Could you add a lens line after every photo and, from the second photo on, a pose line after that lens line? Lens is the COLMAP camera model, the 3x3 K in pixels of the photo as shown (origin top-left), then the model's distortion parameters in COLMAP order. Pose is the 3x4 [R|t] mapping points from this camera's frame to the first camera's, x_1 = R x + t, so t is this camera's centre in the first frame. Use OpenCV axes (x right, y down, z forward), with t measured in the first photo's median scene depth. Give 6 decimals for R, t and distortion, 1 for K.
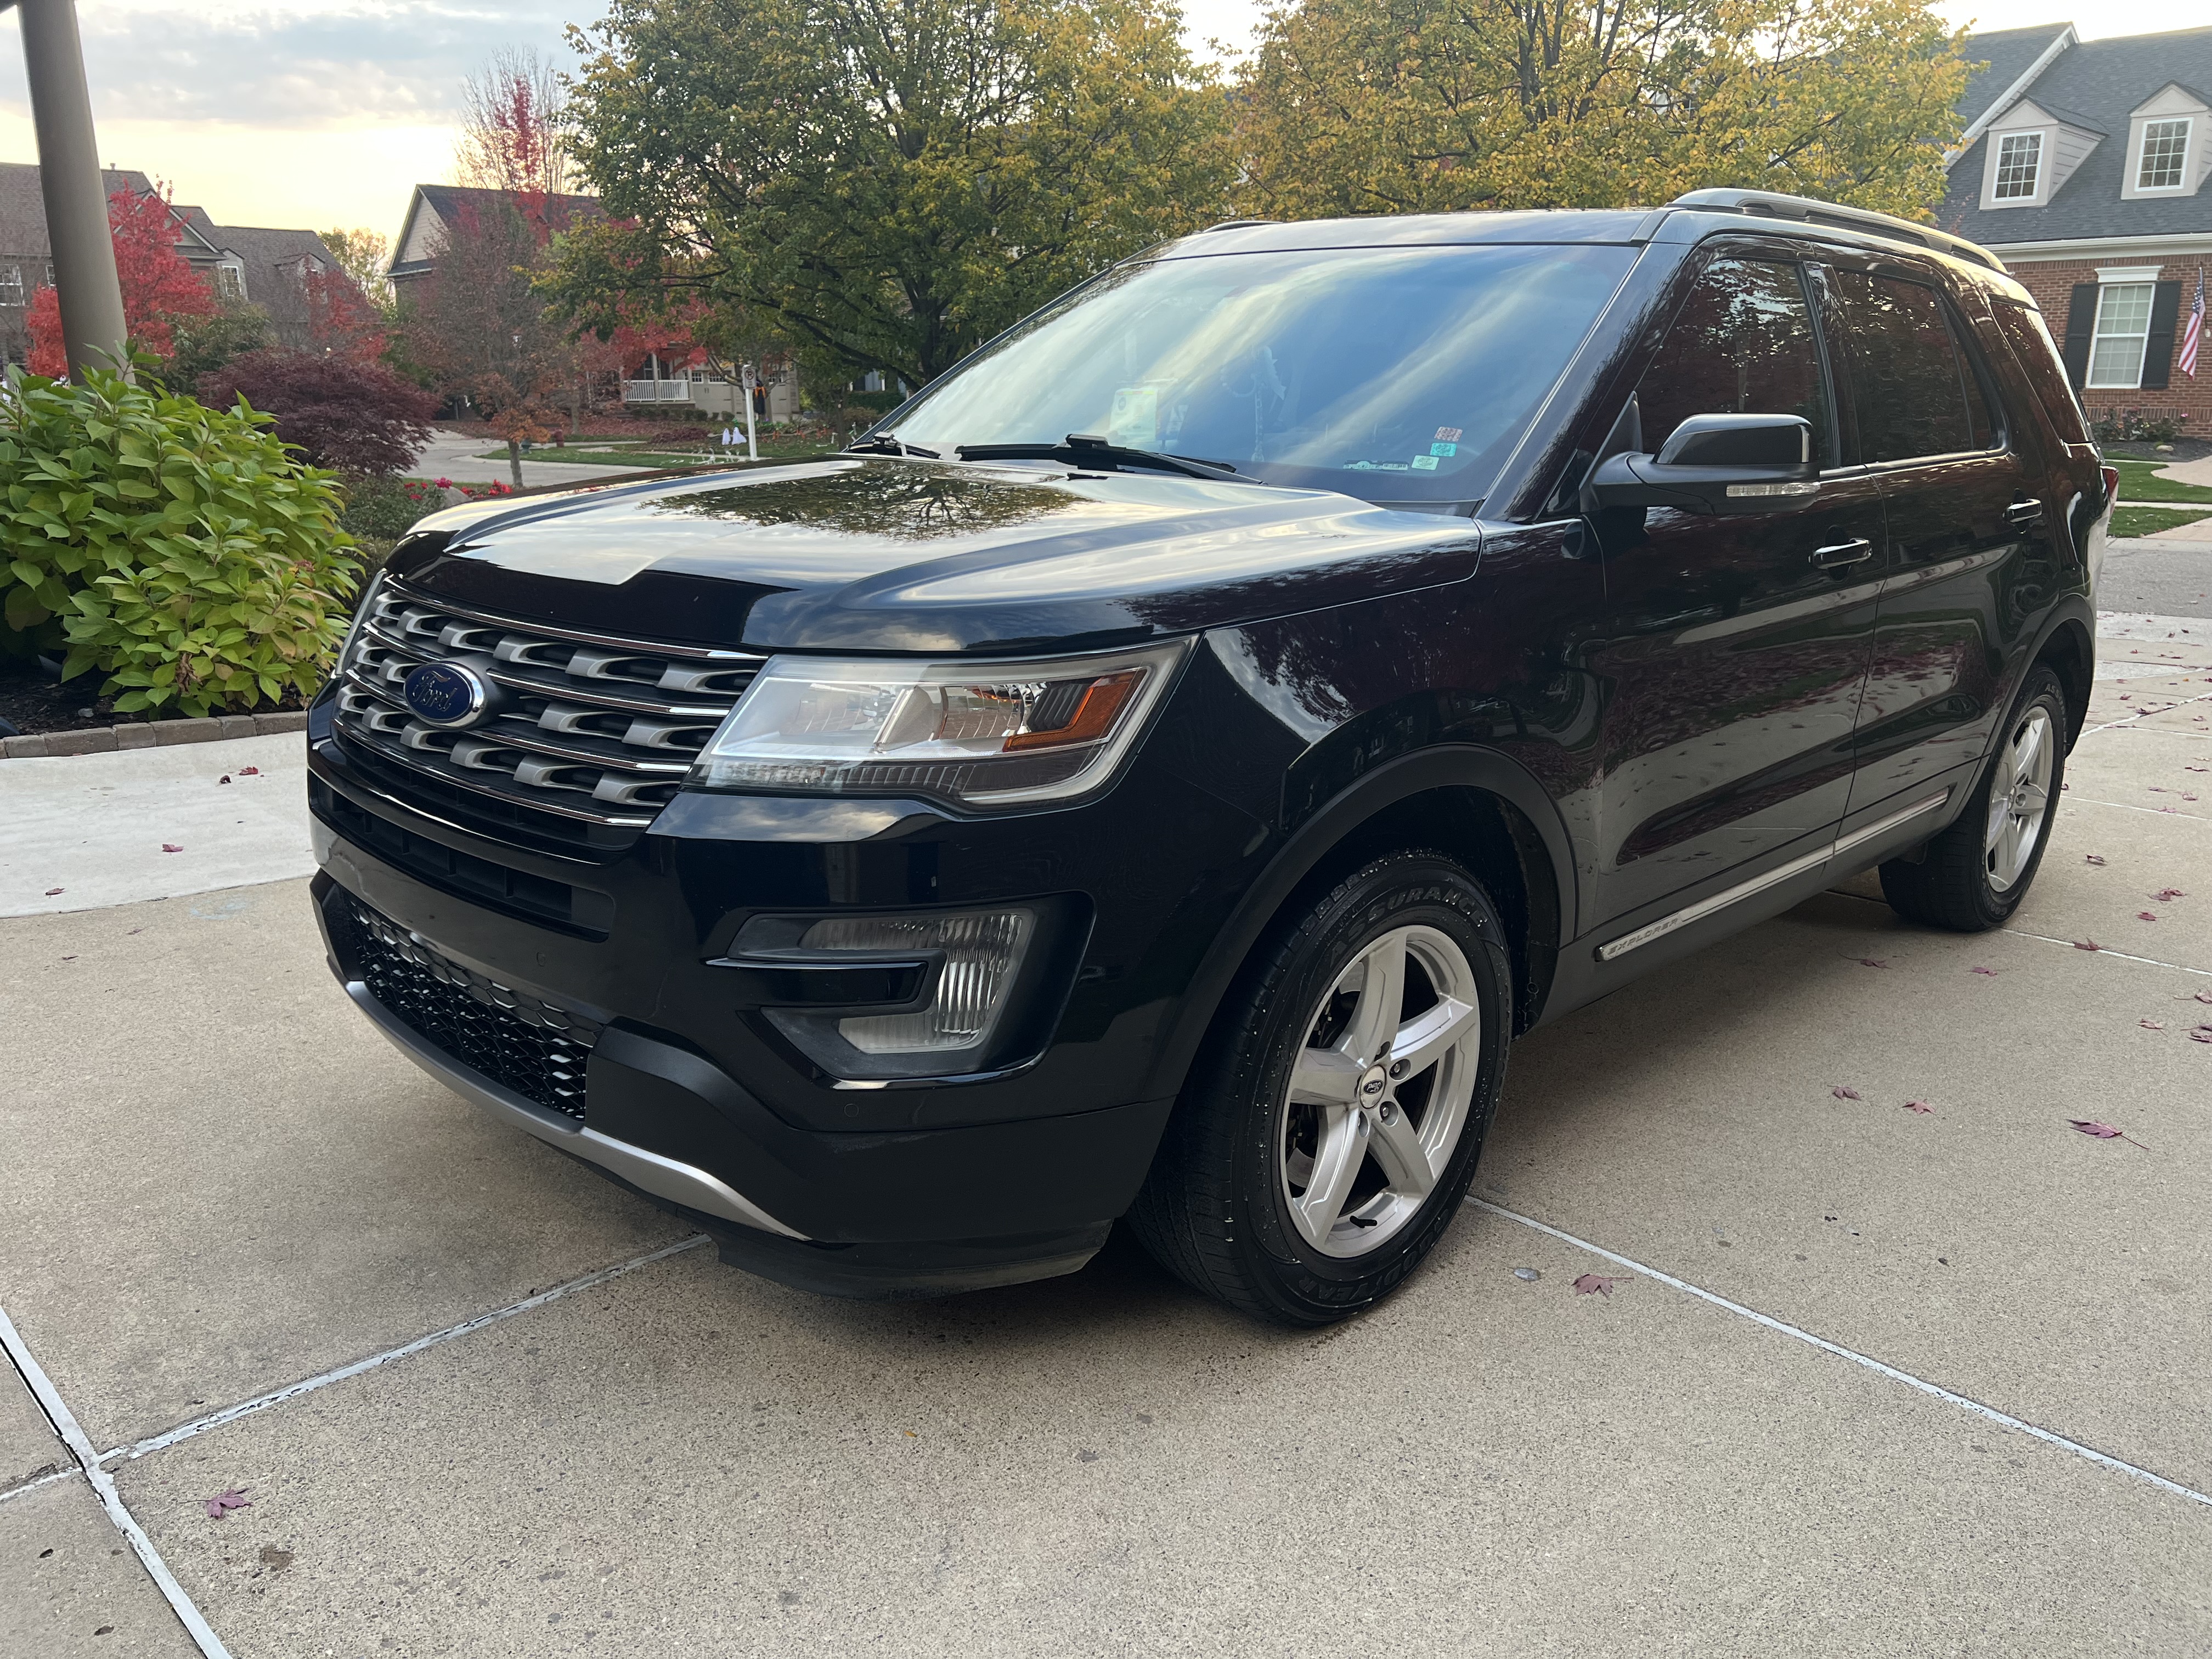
lens RADIAL K [[1673.7, 0, 1104.0], [0, 1673.7, 828.9], [0, 0, 1]] dist [0.046894, -0.047994]
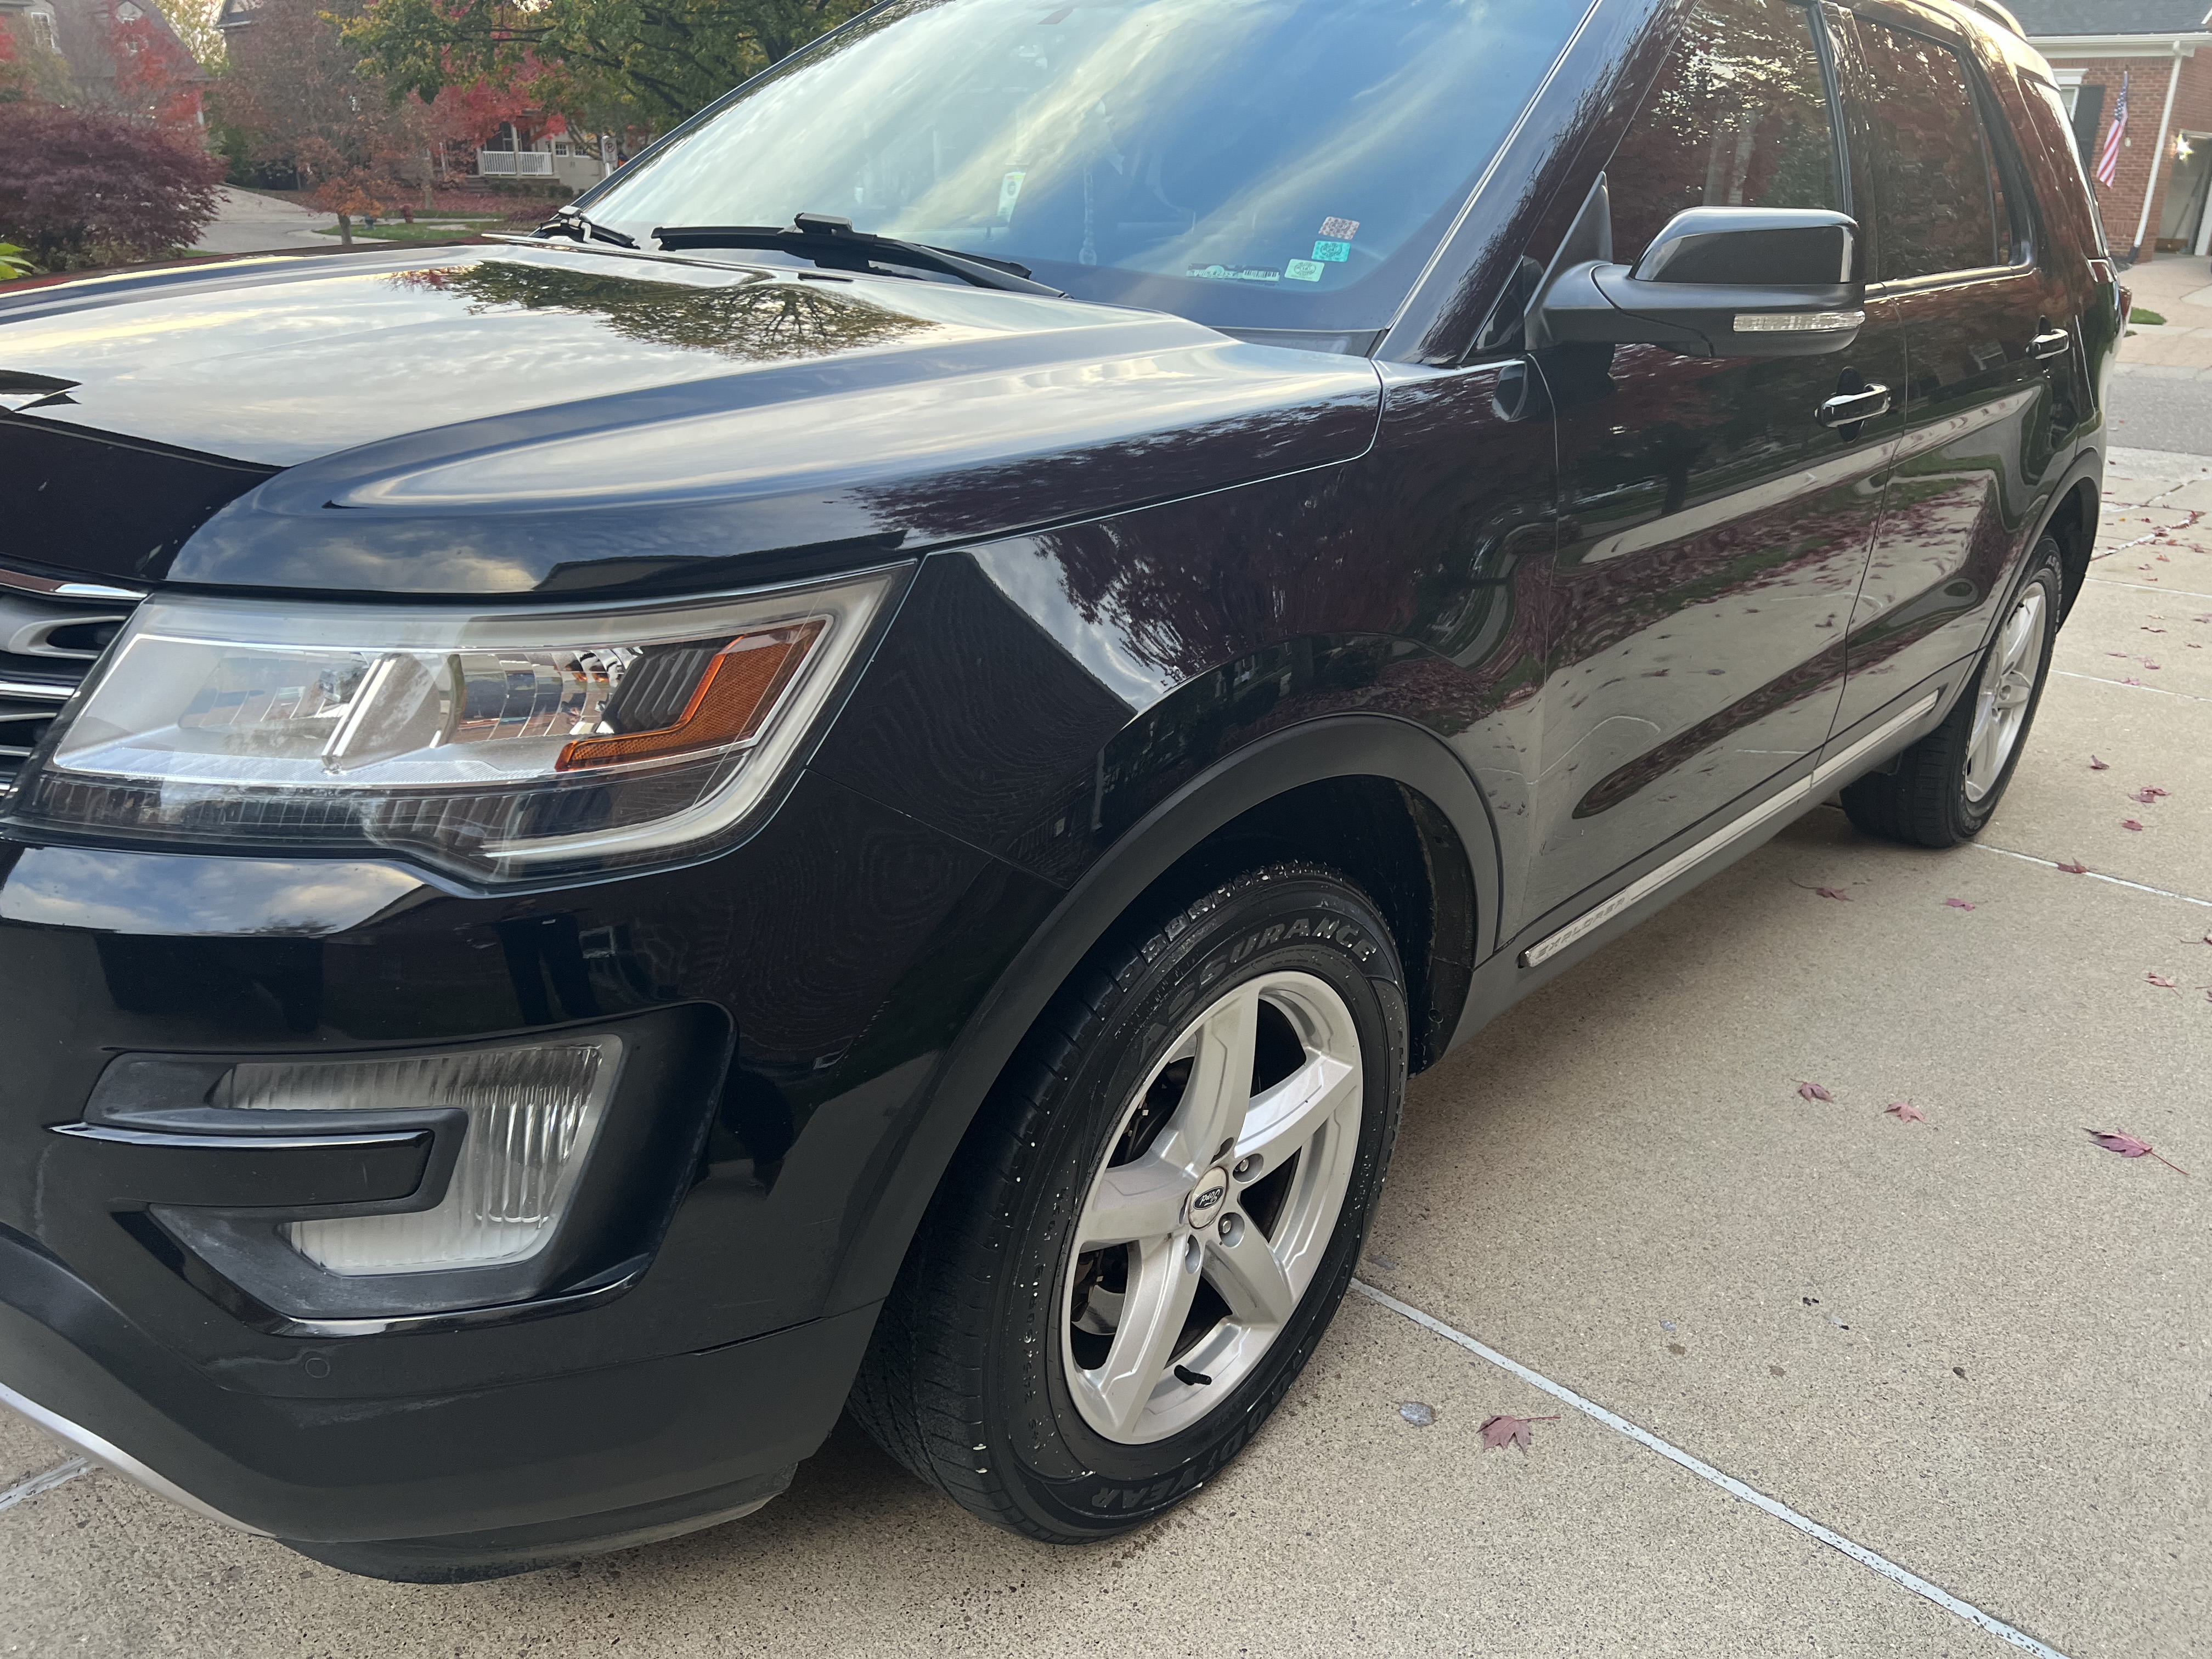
lens RADIAL K [[1673.7, 0, 1103.3], [0, 1673.7, 823.3], [0, 0, 1]] dist [0.046894, -0.047994]
pose [[0.998150, 0.001366, 0.060777, 0.068077], [-0.008066, 0.993886, 0.110120, -0.069238], [-0.060255, -0.110407, 0.992058, 0.301445]]
